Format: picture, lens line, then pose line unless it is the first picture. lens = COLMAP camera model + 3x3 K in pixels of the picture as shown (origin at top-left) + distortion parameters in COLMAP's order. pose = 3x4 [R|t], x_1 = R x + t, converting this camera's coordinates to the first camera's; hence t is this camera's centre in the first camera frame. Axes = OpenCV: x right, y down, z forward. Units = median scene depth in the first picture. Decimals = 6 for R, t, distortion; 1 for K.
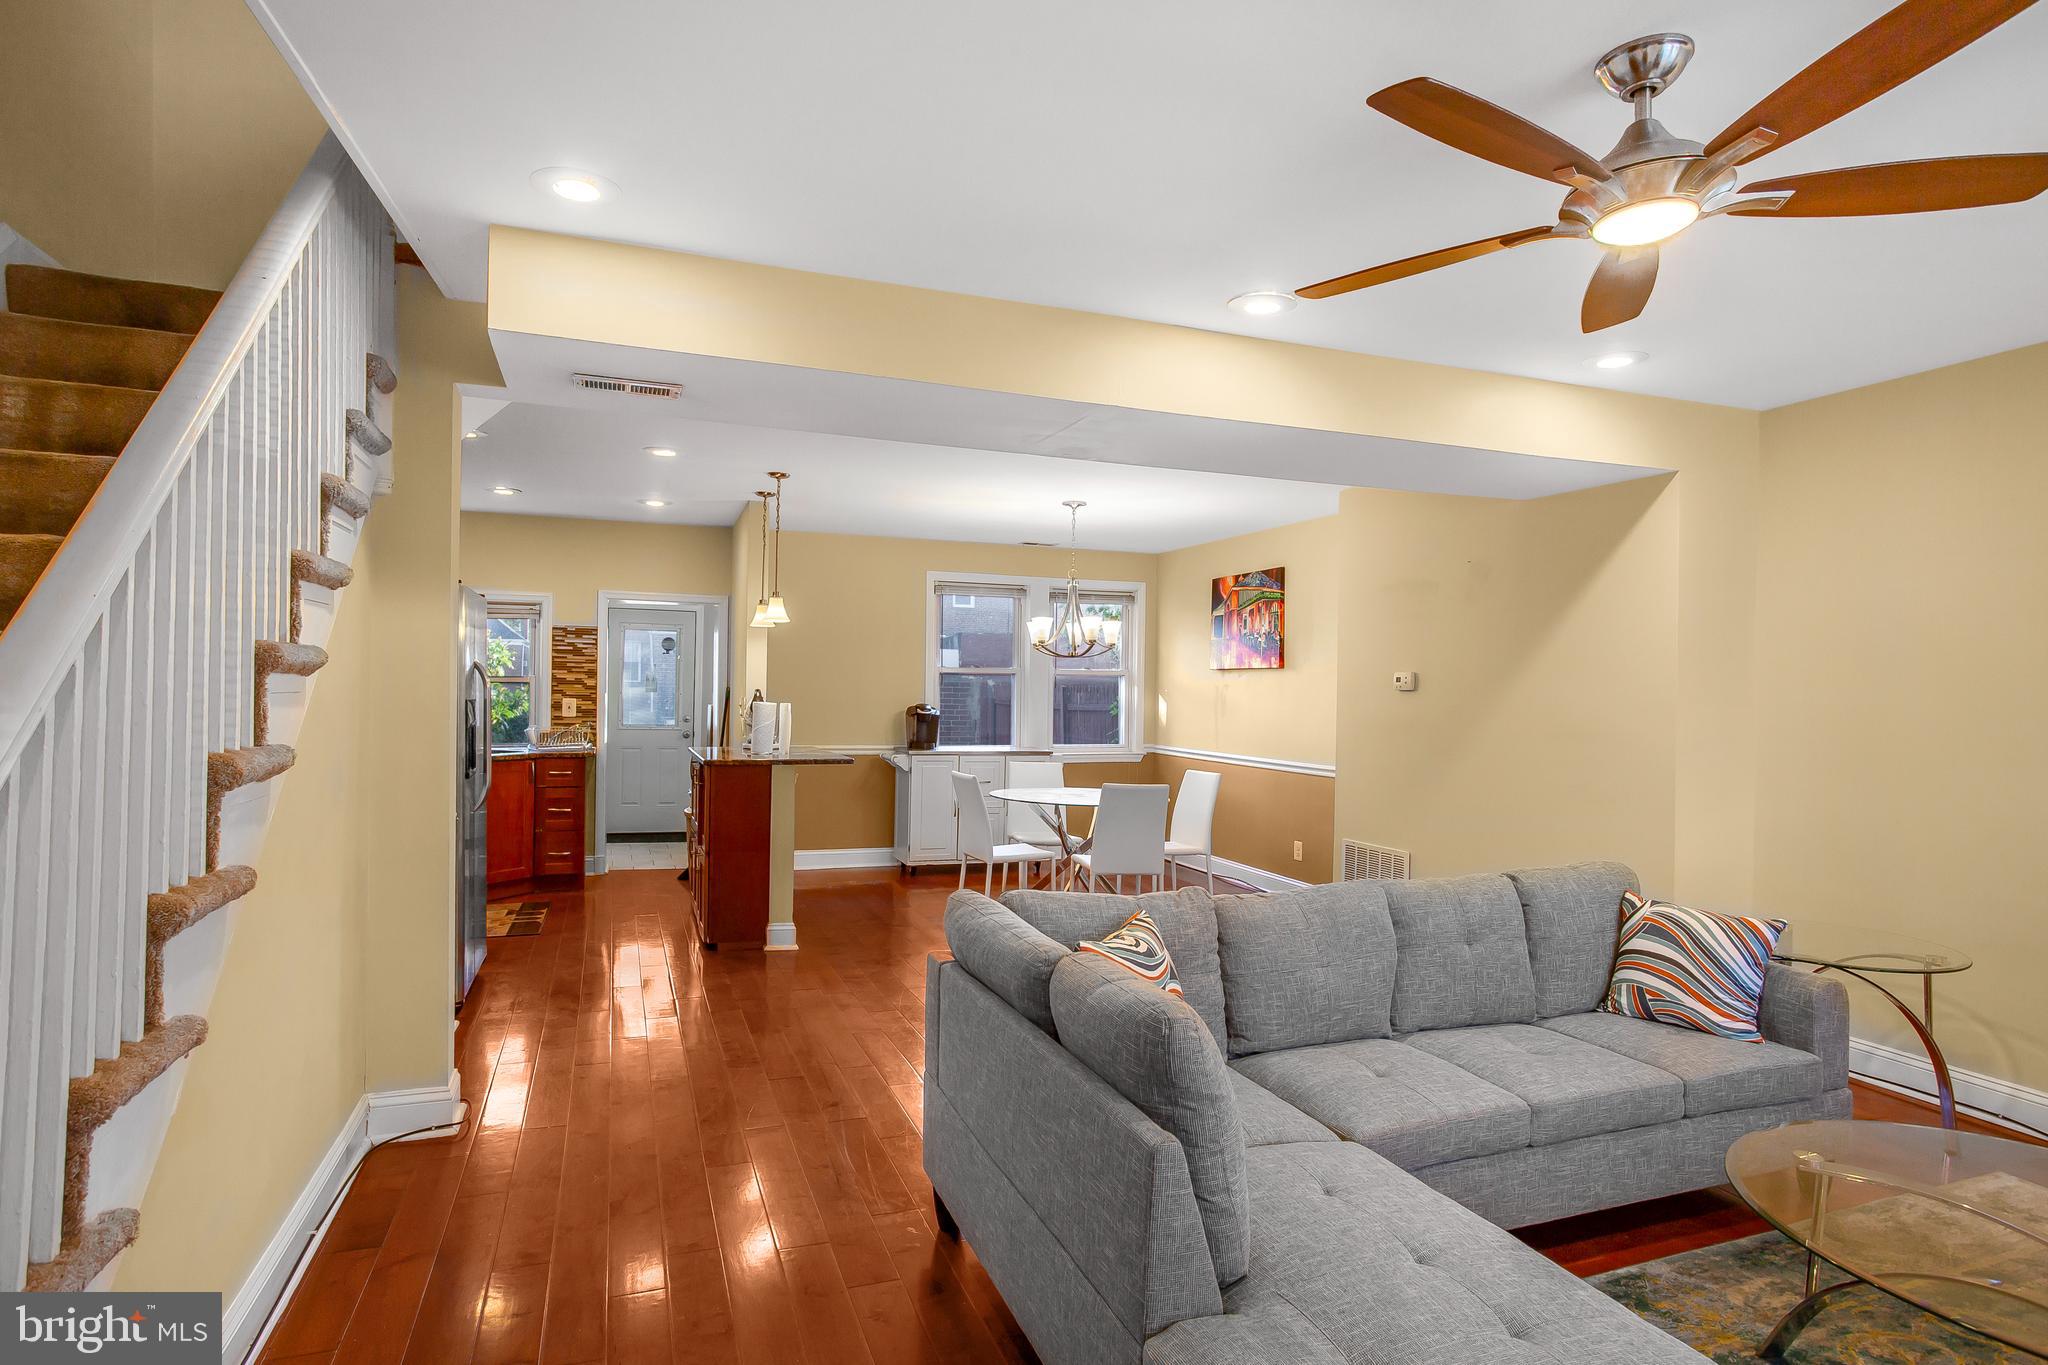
lens RADIAL K [[1085.8, 0, 1024.0], [0, 1085.8, 682.5], [0, 0, 1]] dist [-0.018497, 0.000111]
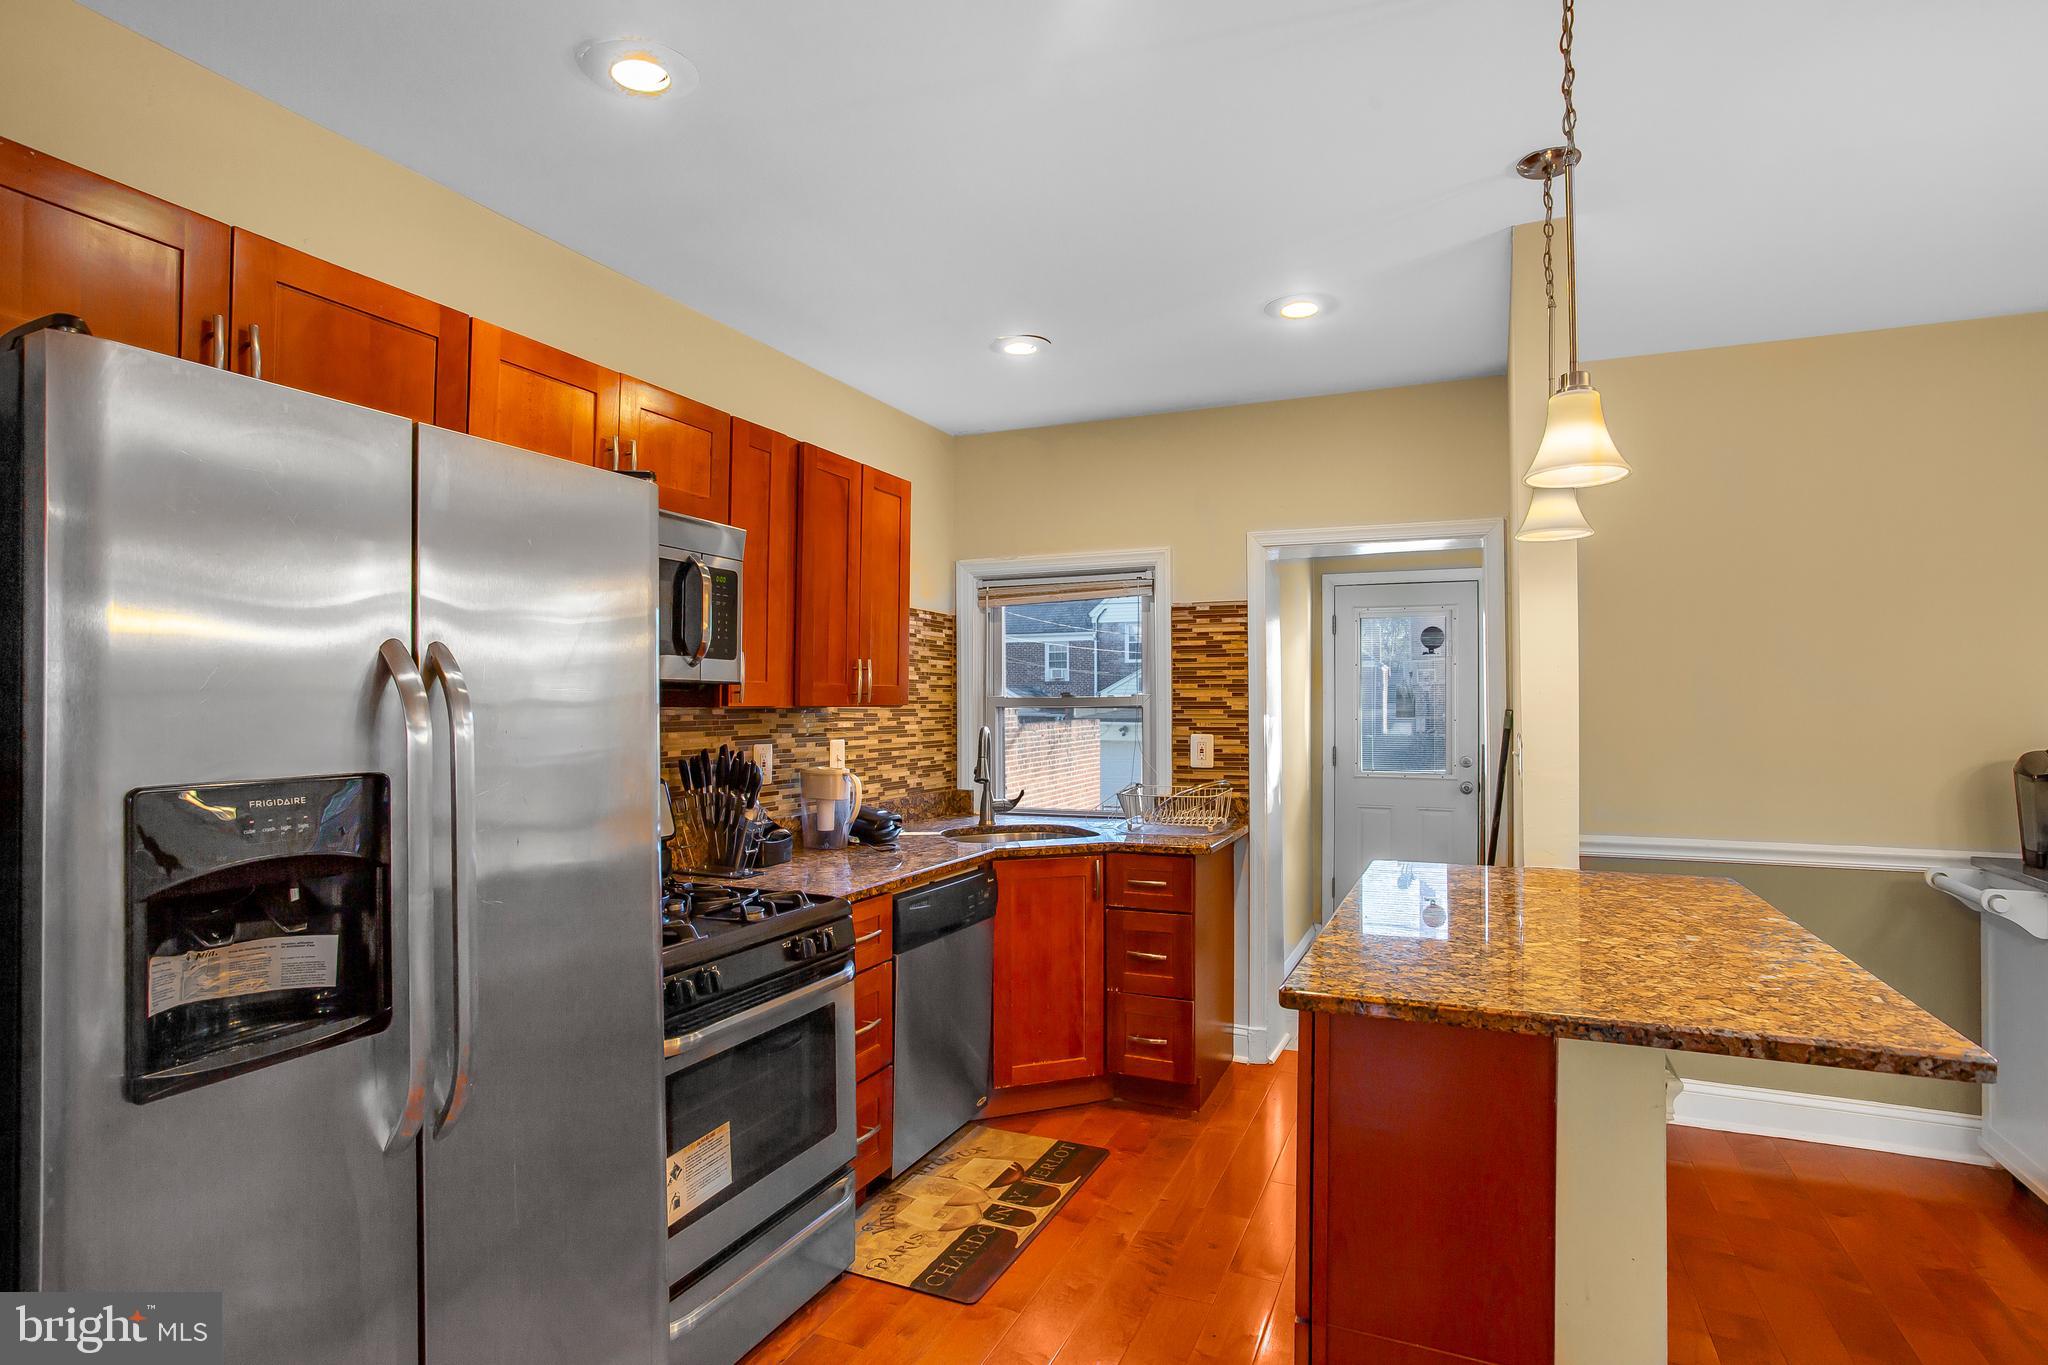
lens RADIAL K [[1058.5, 0, 1023.2], [0, 1058.5, 697.7], [0, 0, 1]] dist [-0.002021, 0.000288]
pose [[0.717702, -0.021822, -0.696008, -0.110494], [0.018374, 0.999754, -0.012398, 0.001128], [0.696108, -0.003890, 0.717927, 0.551104]]
